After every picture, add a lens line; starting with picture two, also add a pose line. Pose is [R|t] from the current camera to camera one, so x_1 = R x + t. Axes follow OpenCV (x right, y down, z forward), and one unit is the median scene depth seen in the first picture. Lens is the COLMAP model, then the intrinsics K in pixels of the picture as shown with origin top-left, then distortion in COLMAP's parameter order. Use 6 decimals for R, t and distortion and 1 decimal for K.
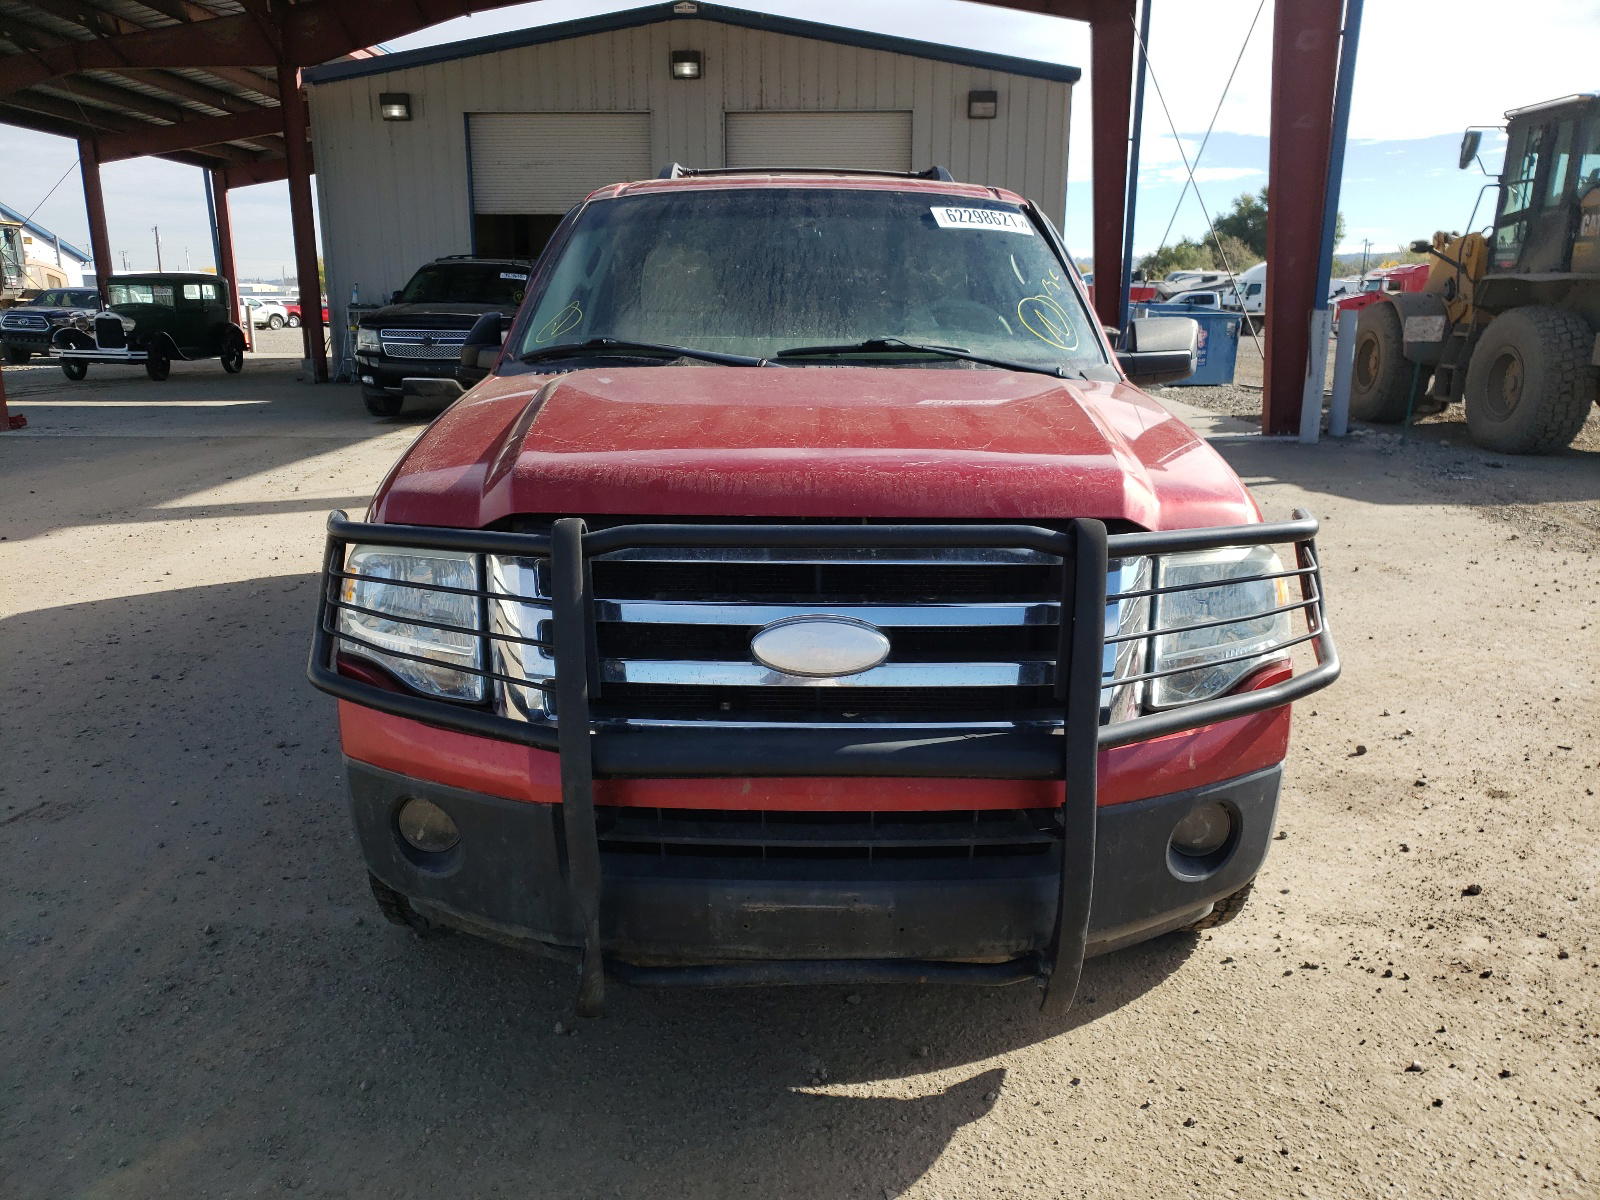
lens RADIAL K [[1253.4, 0, 801.1], [0, 1253.4, 577.0], [0, 0, 1]] dist [-0.017950, 0.059501]
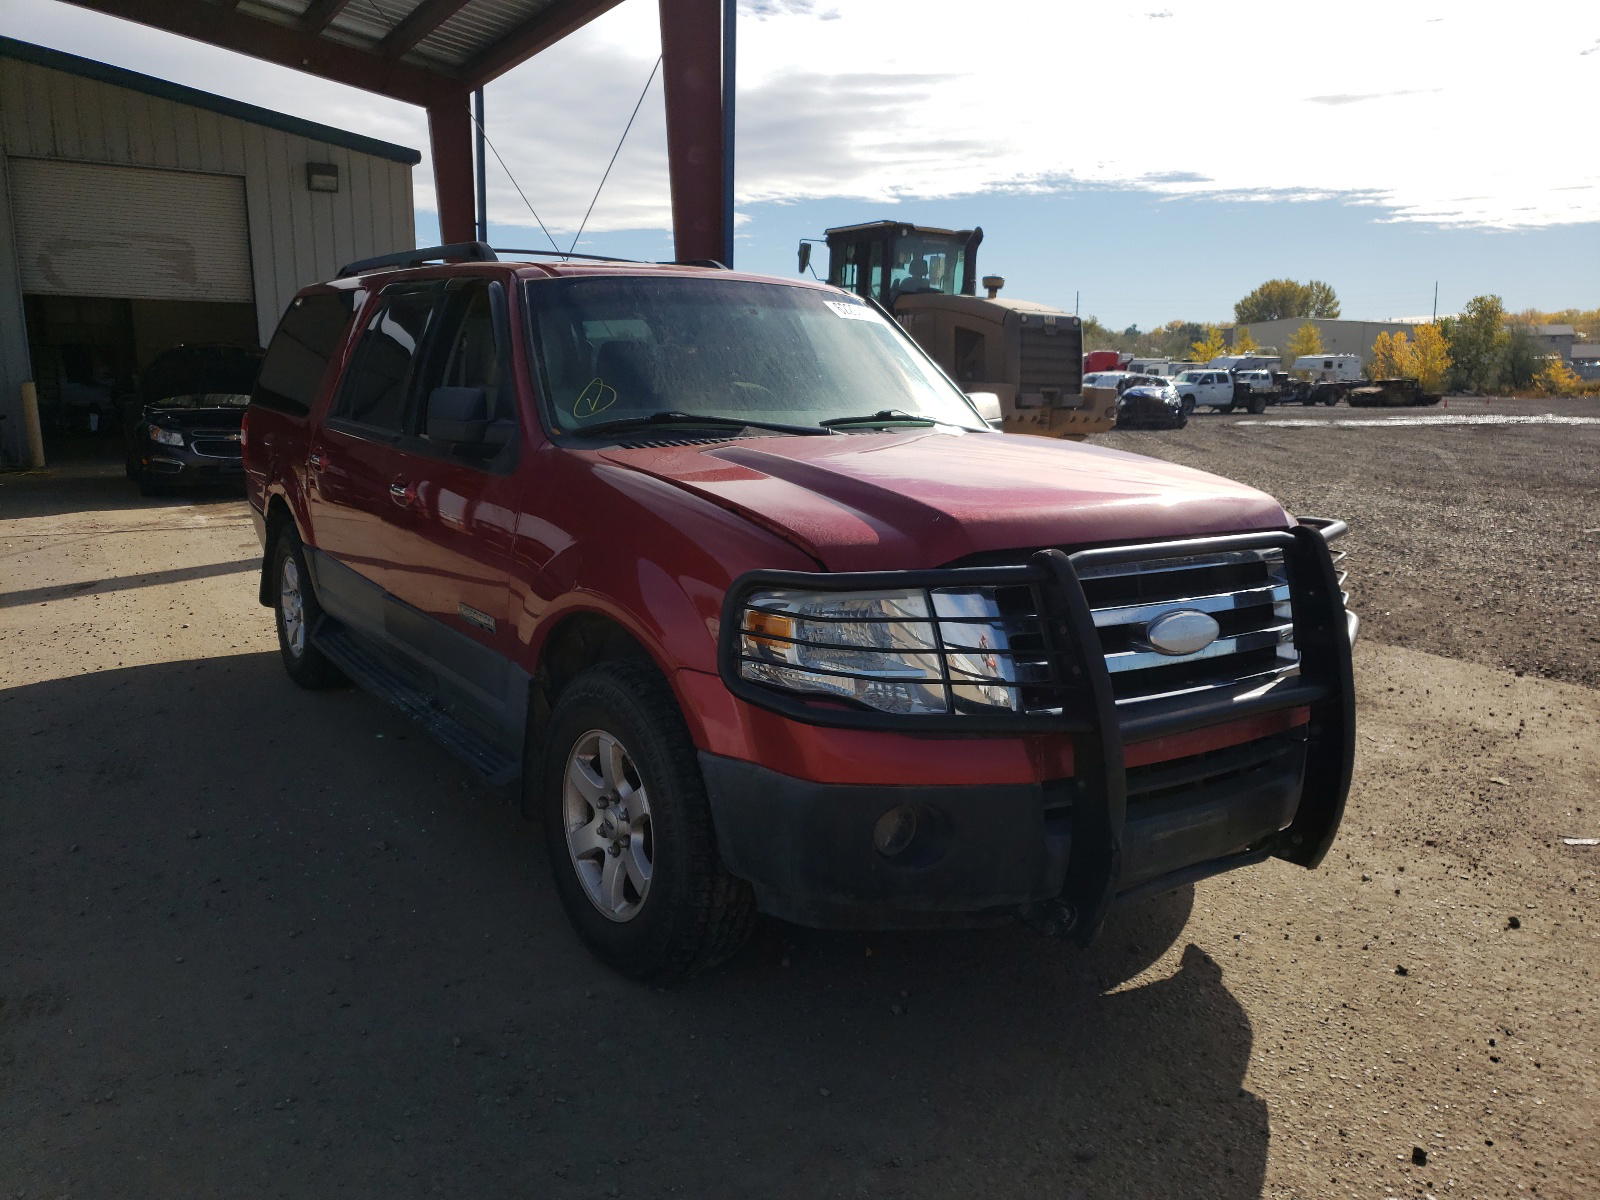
lens RADIAL K [[1225.9, 0, 800.0], [0, 1225.9, 600.0], [0, 0, 1]] dist [0.039085, -0.001437]
pose [[0.839184, -0.092923, 0.535850, -0.143930], [0.113845, 0.993480, -0.006008, -0.002408], [-0.531799, 0.066046, 0.844292, 0.013079]]
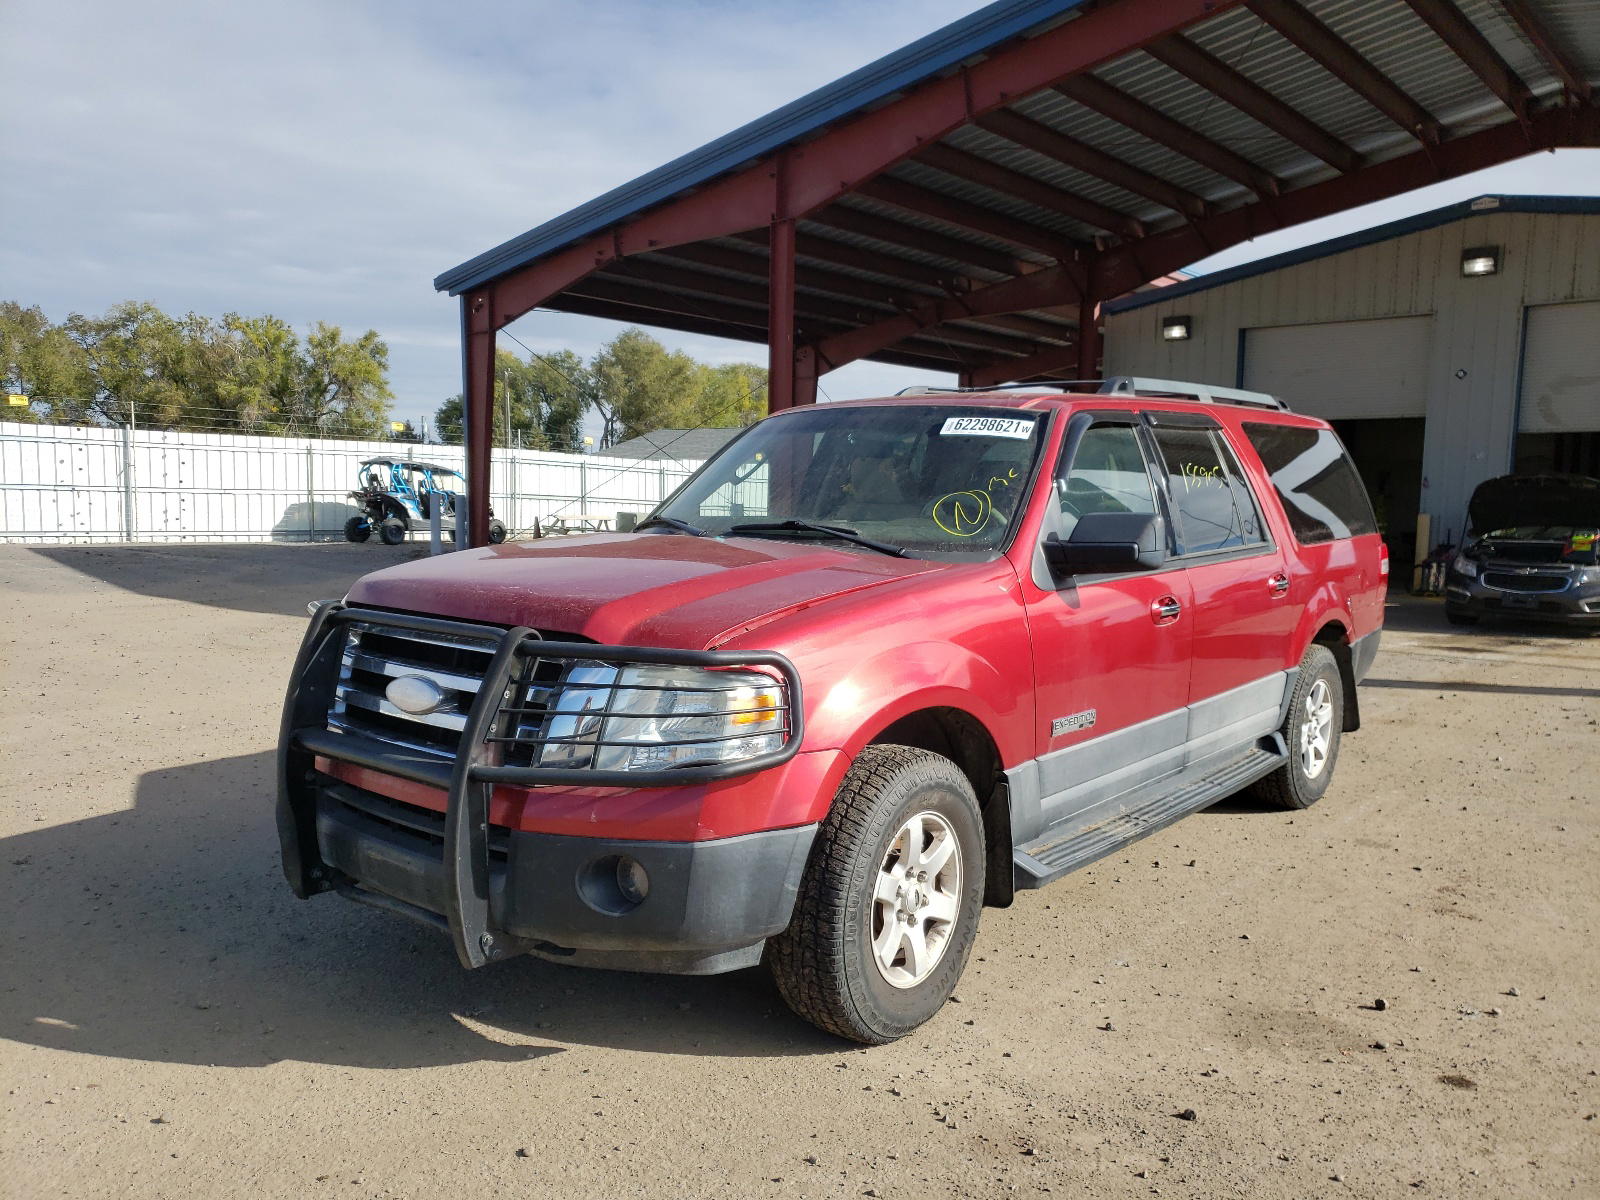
lens RADIAL K [[1225.9, 0, 800.0], [0, 1225.9, 600.0], [0, 0, 1]] dist [0.039085, -0.001437]
pose [[0.770937, 0.068473, -0.633220, 0.190939], [-0.156115, 0.984191, -0.083643, -0.001228], [0.617482, 0.163339, 0.769439, 0.010802]]
